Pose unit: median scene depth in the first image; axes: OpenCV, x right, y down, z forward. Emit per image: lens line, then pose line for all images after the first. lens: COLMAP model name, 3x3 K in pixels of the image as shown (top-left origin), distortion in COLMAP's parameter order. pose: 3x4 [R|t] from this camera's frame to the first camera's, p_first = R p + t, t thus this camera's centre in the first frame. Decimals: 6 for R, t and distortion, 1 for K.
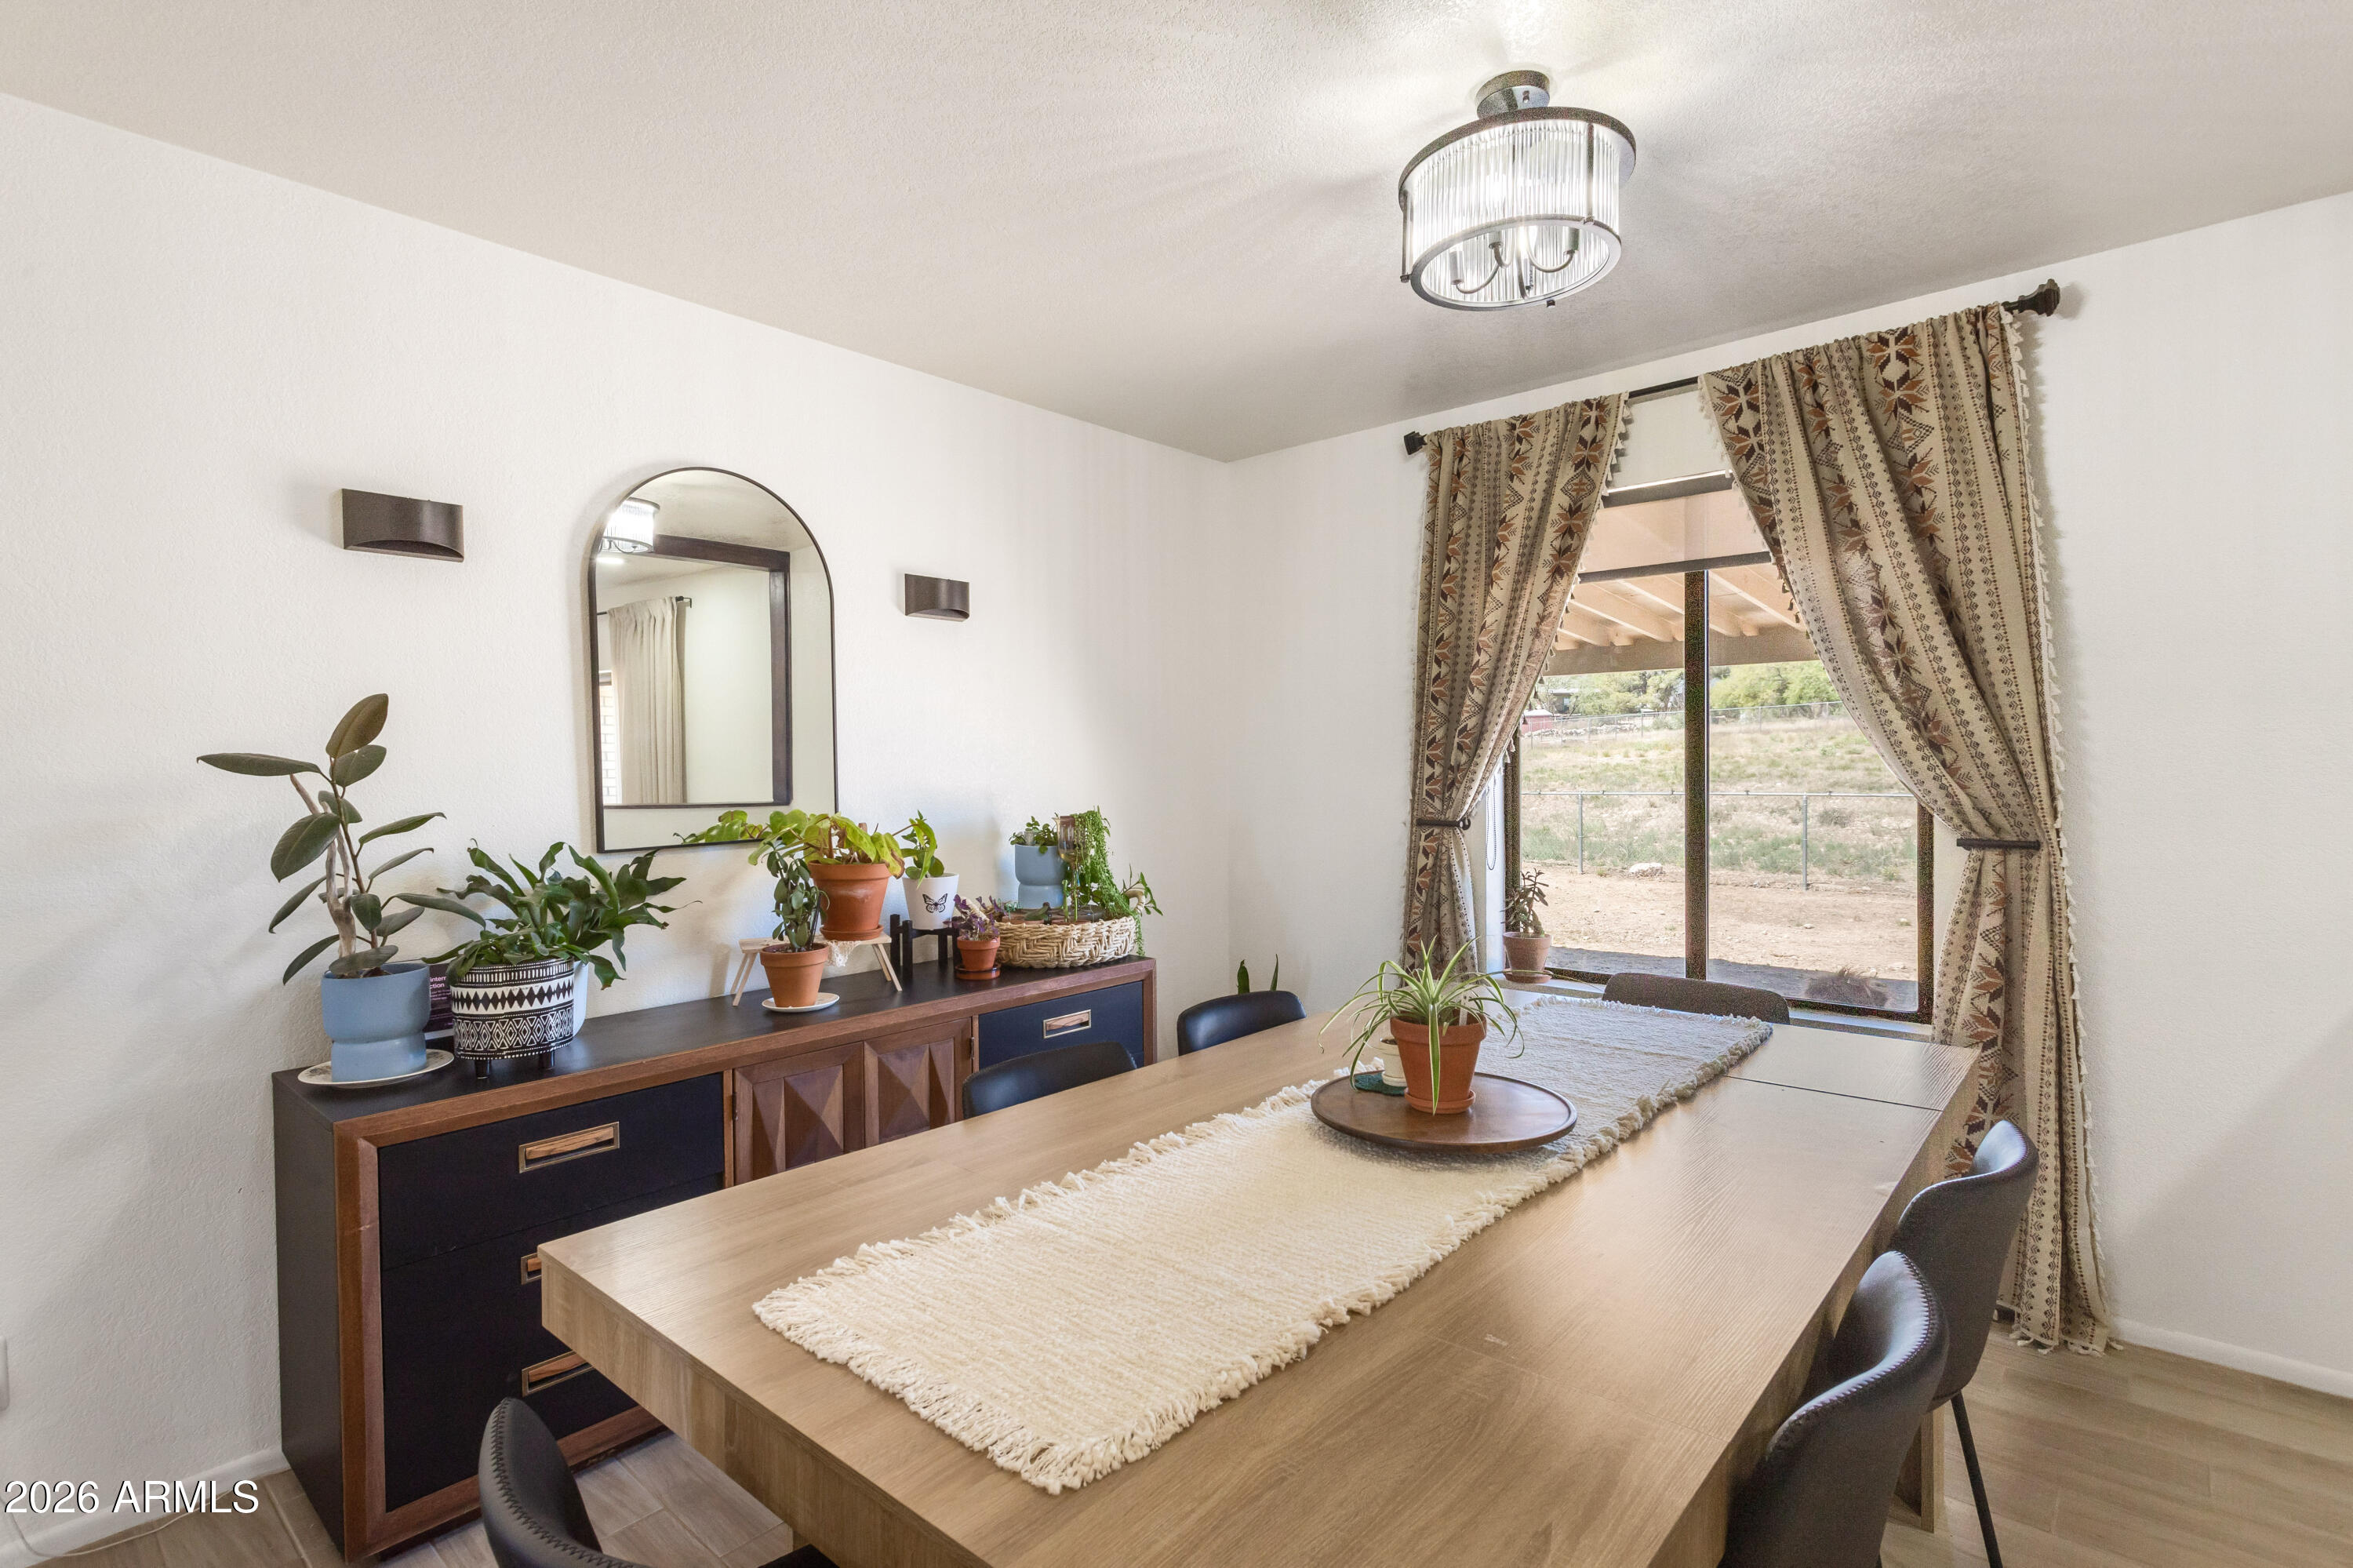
lens RADIAL K [[1140.5, 0, 1176.5], [0, 1140.5, 784.0], [0, 0, 1]] dist [0.005808, 0.001669]
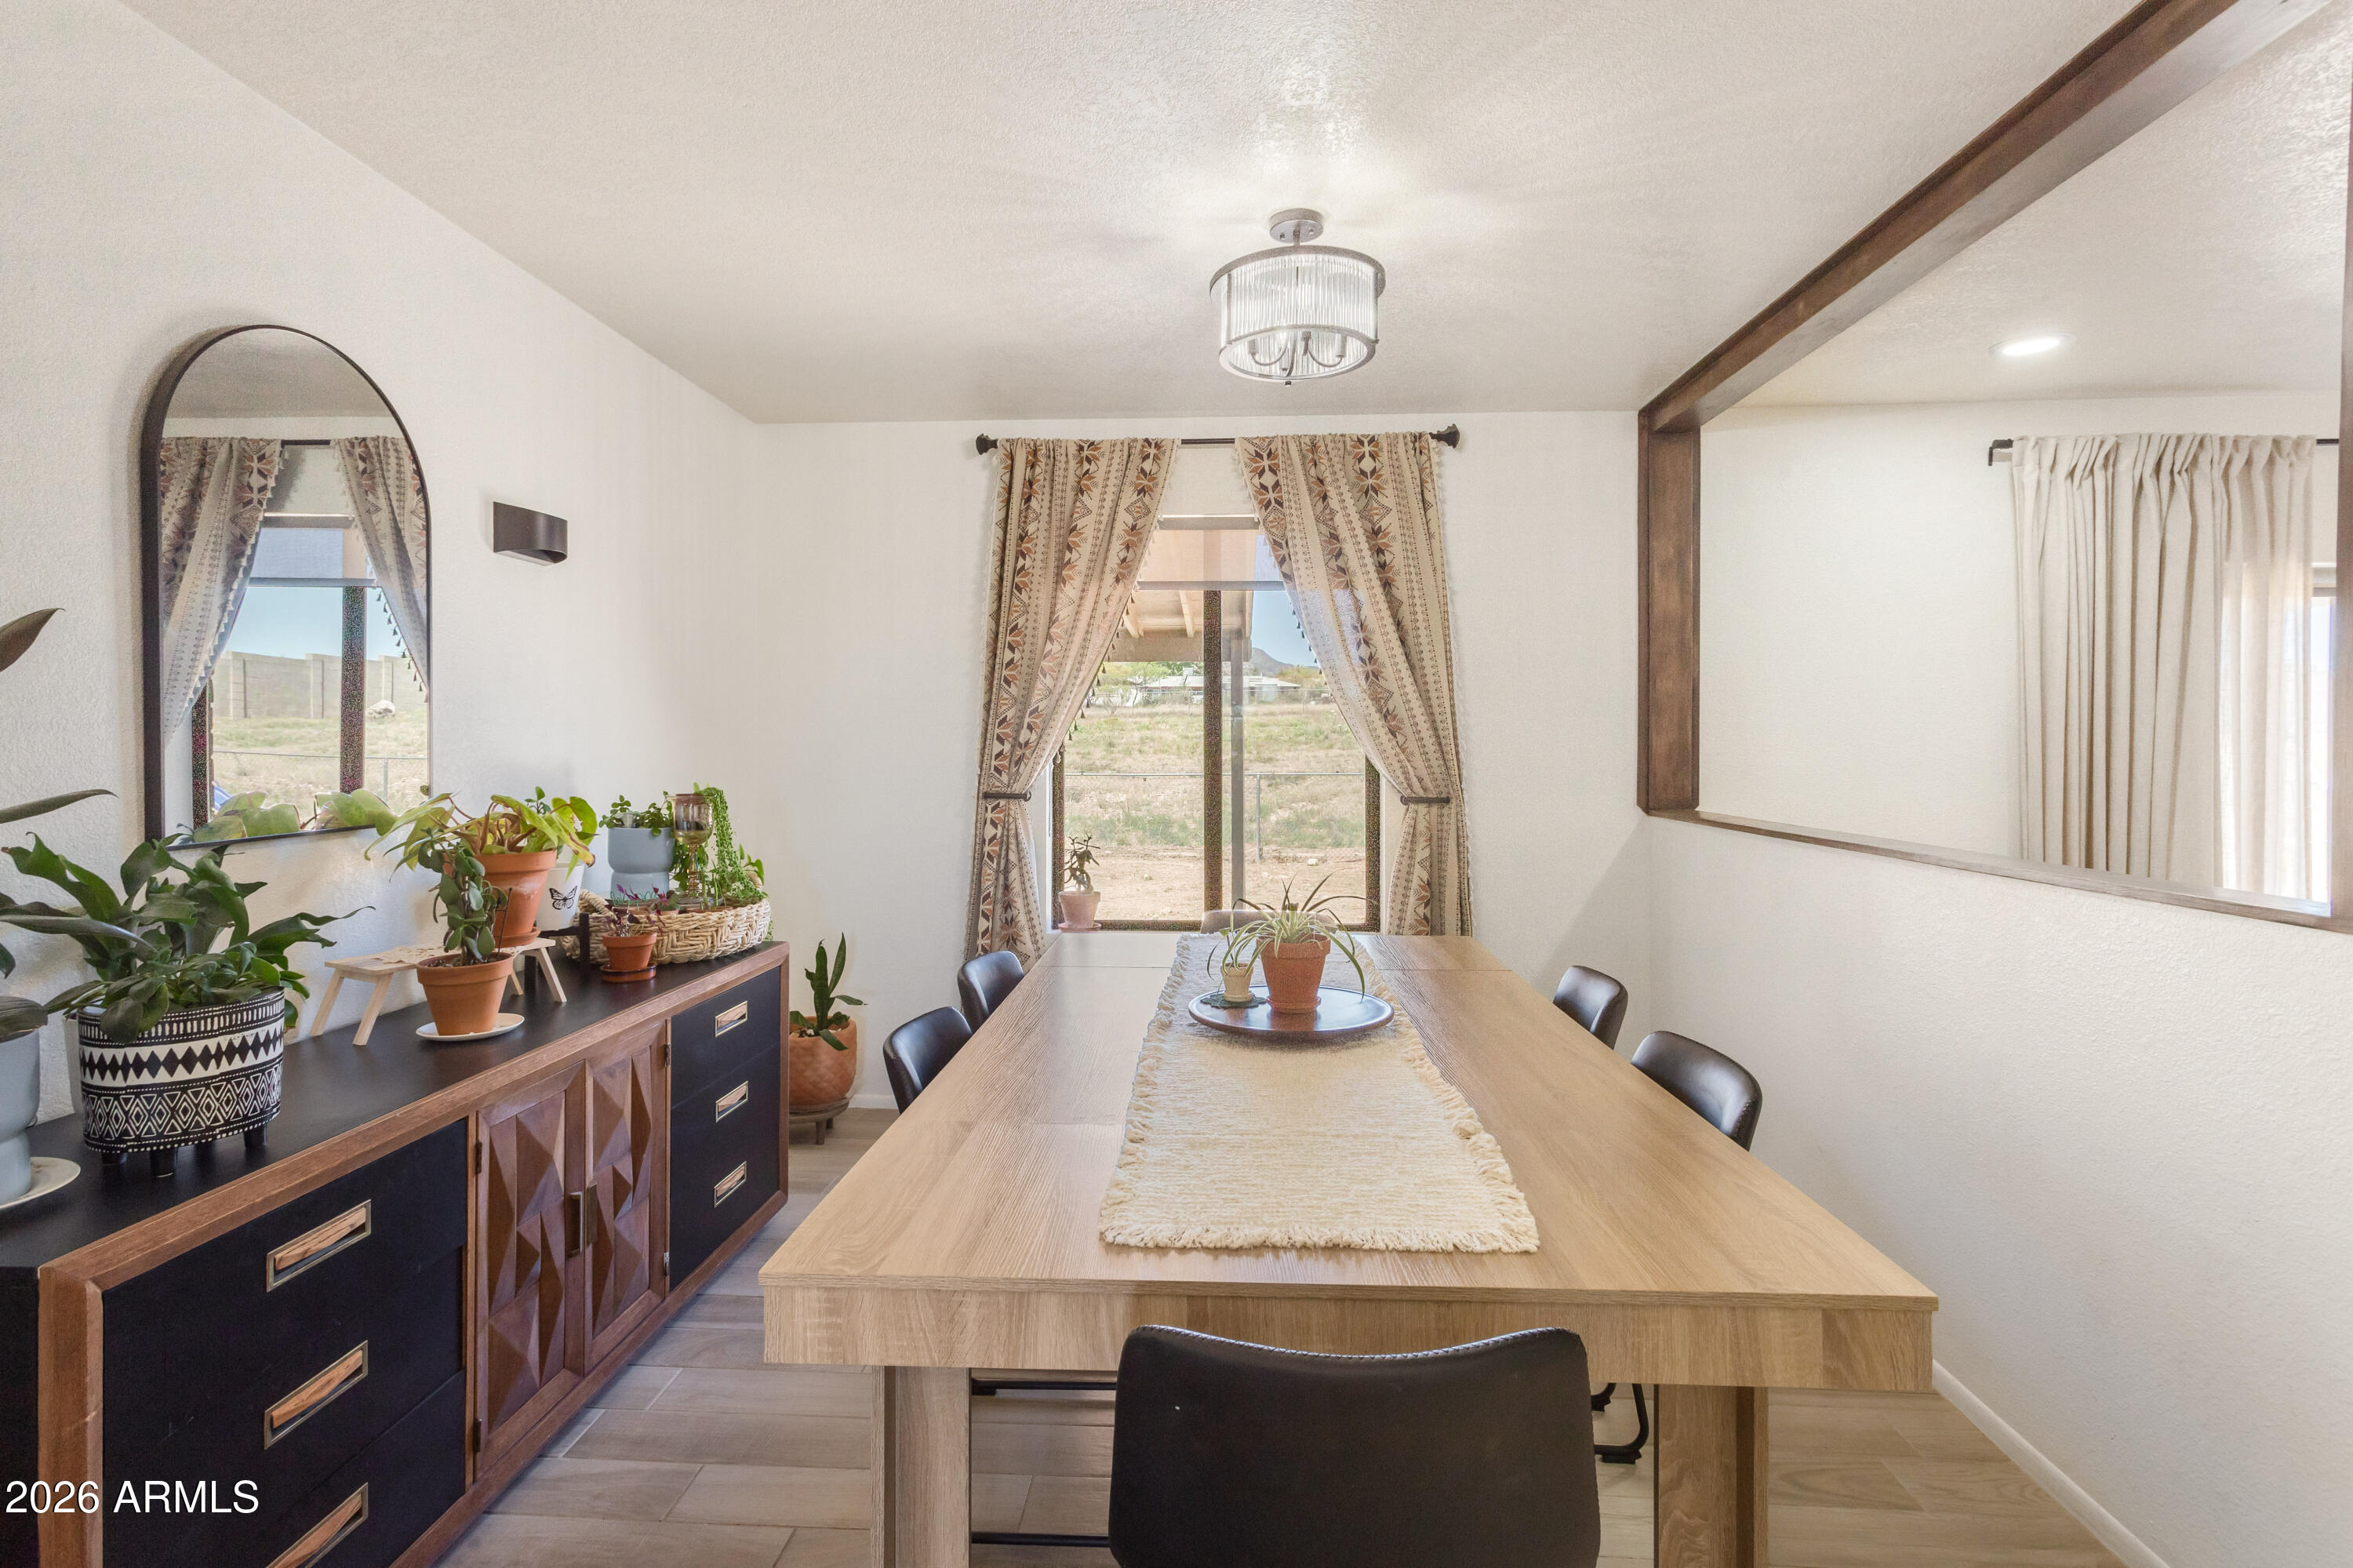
lens RADIAL K [[1153.9, 0, 1175.4], [0, 1153.9, 742.3], [0, 0, 1]] dist [0.000681, 0.001044]
pose [[0.777936, 0.011733, 0.628234, -0.404749], [0.002262, 0.999767, -0.021472, 0.008816], [-0.628340, 0.018125, 0.777728, 0.050146]]
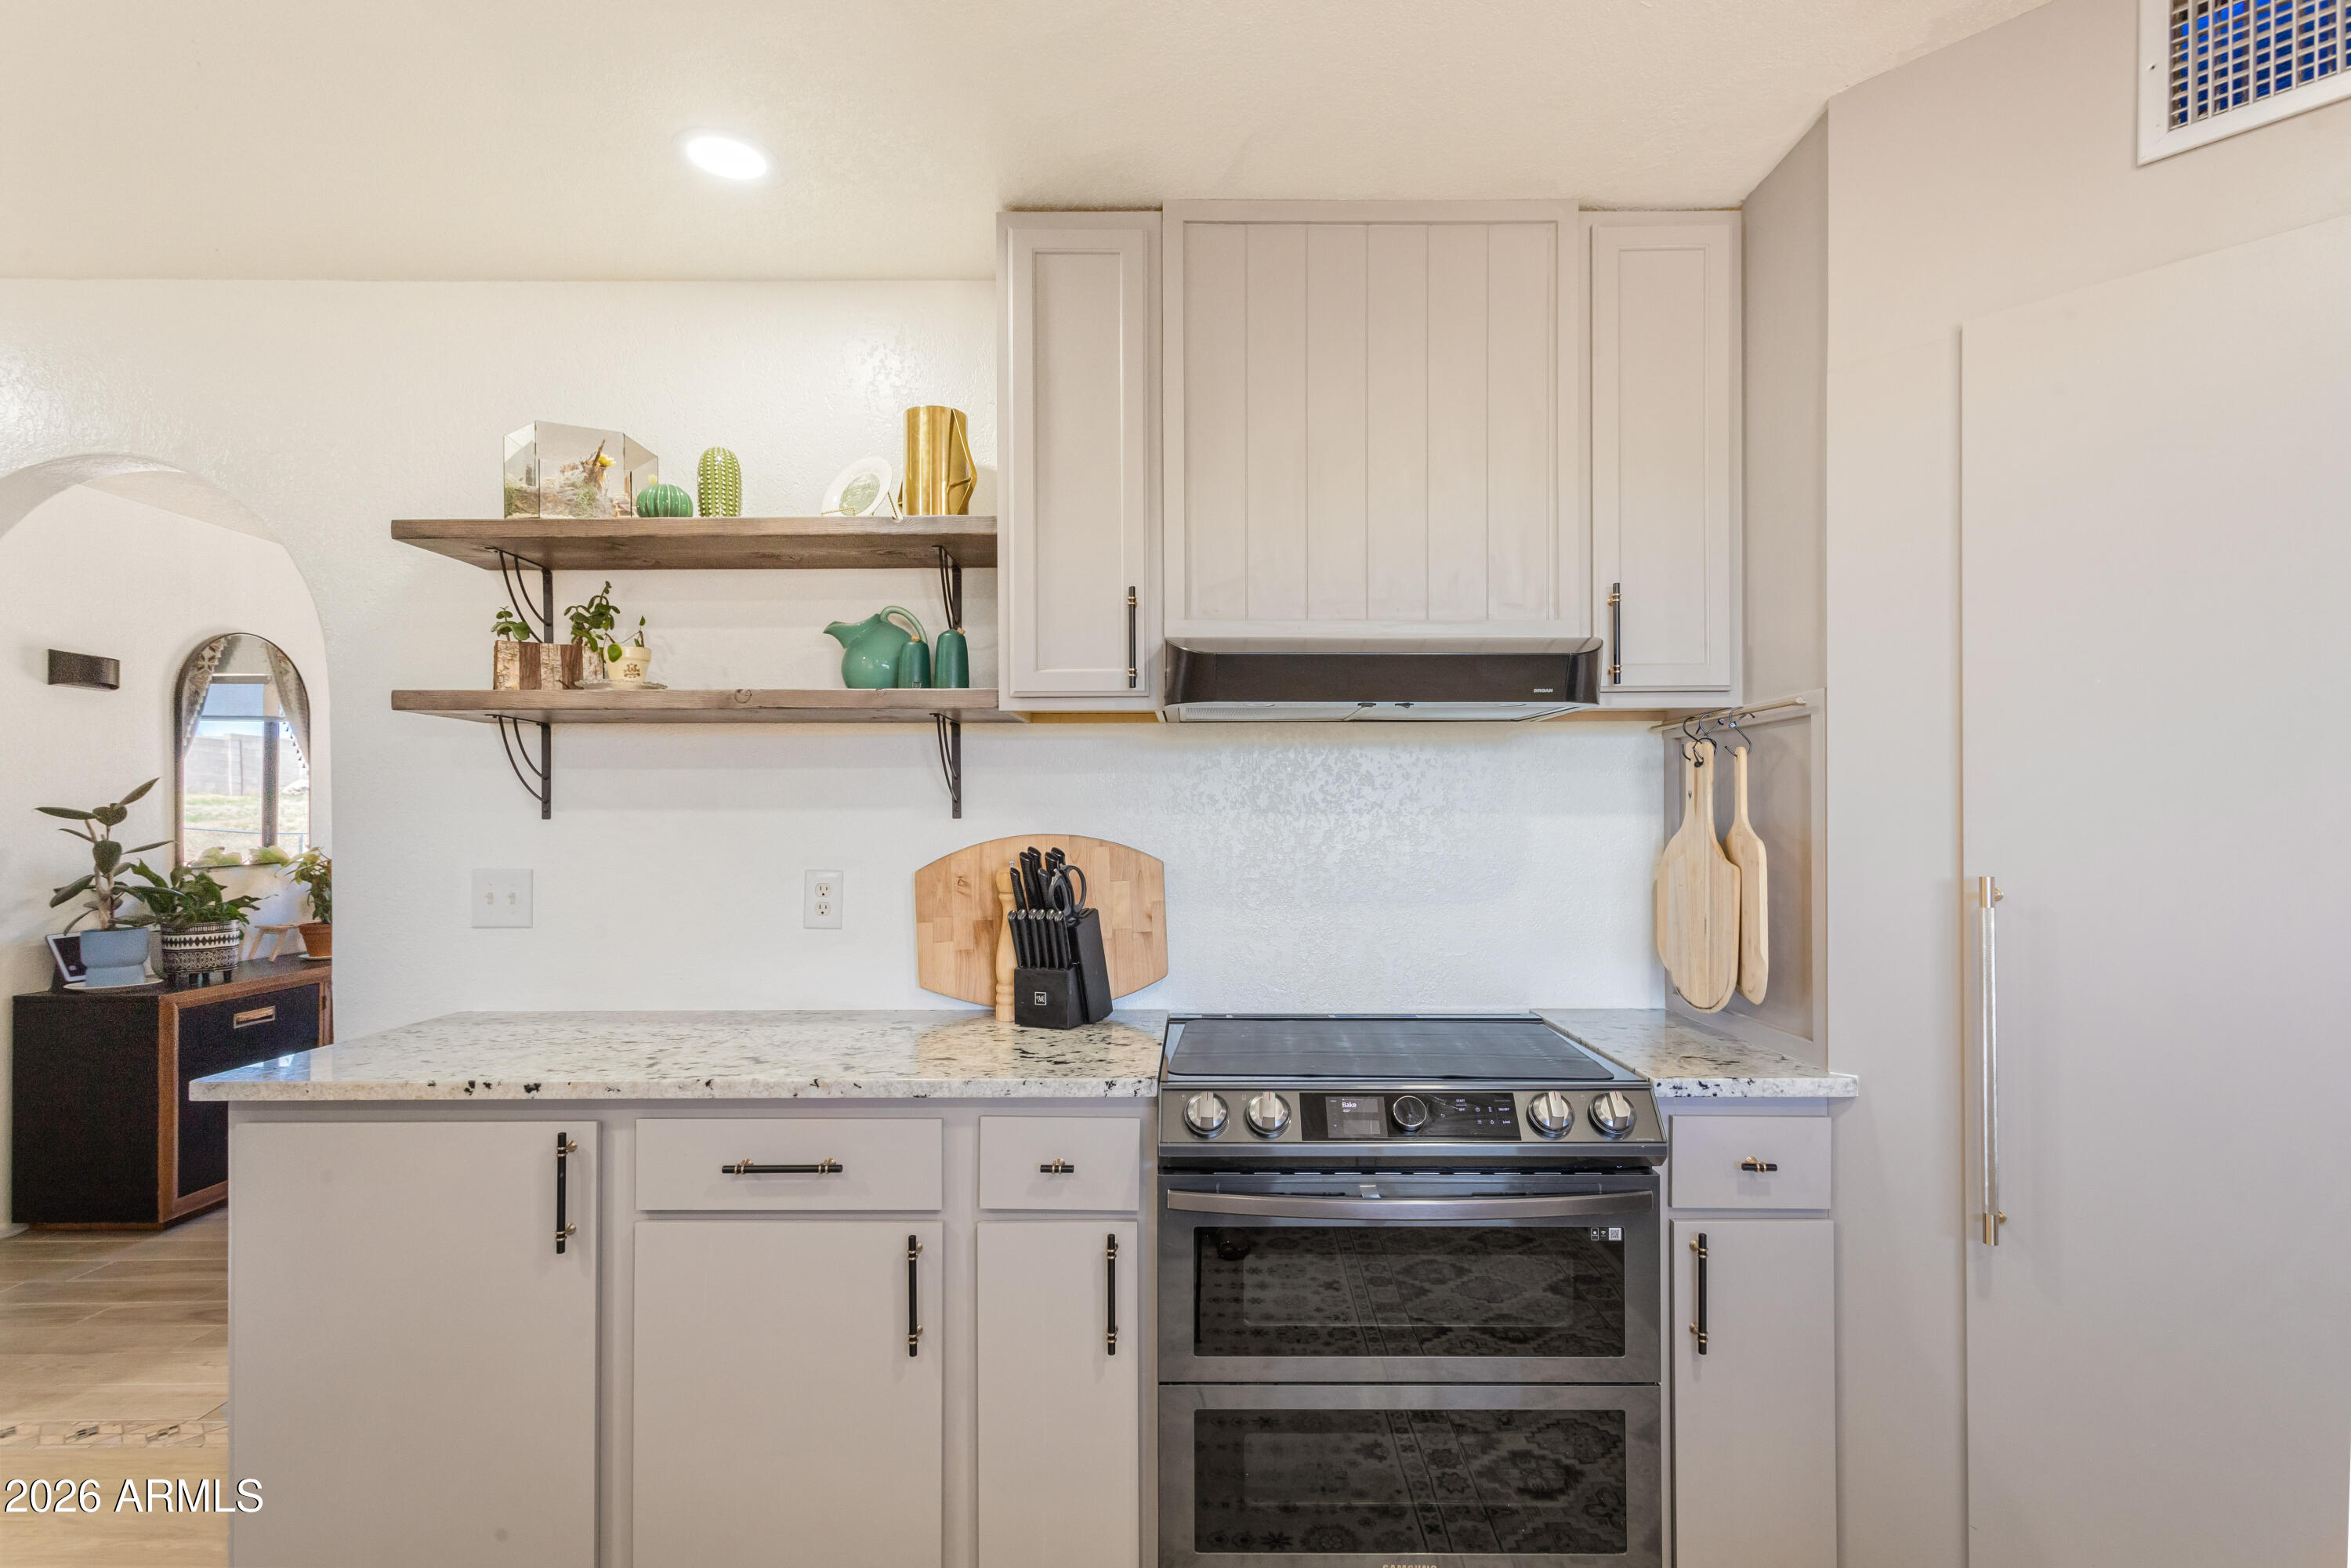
lens RADIAL K [[1167.3, 0, 1208.0], [0, 1167.3, 818.2], [0, 0, 1]] dist [0.002406, 0.001112]
pose [[0.741939, 0.013923, 0.670323, -0.467485], [0.001684, 0.999743, -0.022629, 0.024215], [-0.670466, 0.017918, 0.741724, -1.059882]]
